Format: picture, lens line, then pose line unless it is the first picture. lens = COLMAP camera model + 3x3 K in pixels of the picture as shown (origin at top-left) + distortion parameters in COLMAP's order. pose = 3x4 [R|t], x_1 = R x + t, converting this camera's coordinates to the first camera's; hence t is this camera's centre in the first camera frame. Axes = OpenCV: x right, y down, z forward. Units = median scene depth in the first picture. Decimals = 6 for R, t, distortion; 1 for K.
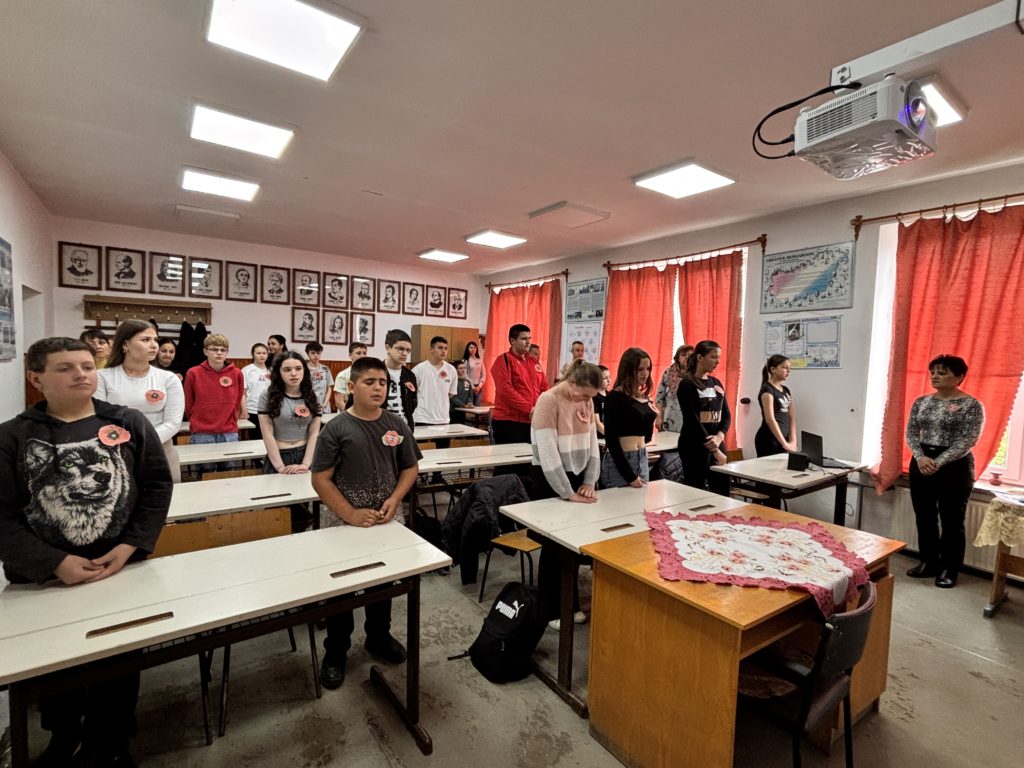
lens RADIAL K [[475.7, 0, 512.0], [0, 475.7, 384.0], [0, 0, 1]] dist [0.000196, -0.027967]
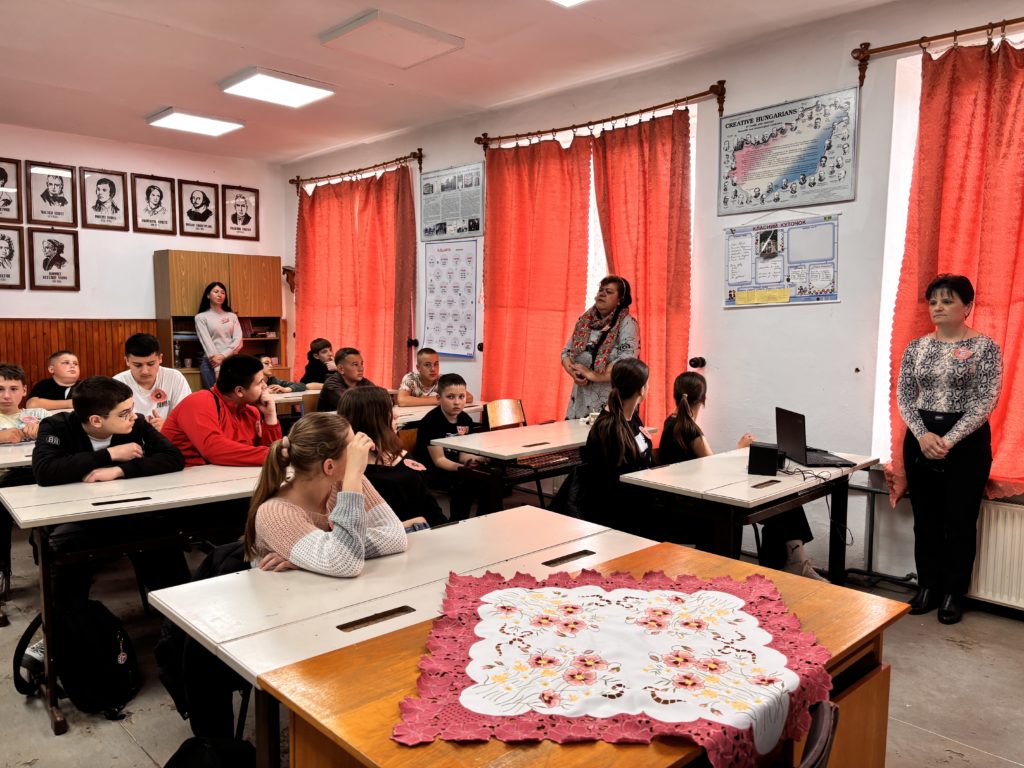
lens RADIAL K [[755.6, 0, 512.0], [0, 755.6, 384.0], [0, 0, 1]] dist [0.058130, -0.120887]
pose [[0.985927, -0.041319, 0.161992, 0.111011], [0.034529, 0.998412, 0.044512, 0.013254], [-0.163574, -0.038292, 0.985788, 0.094977]]
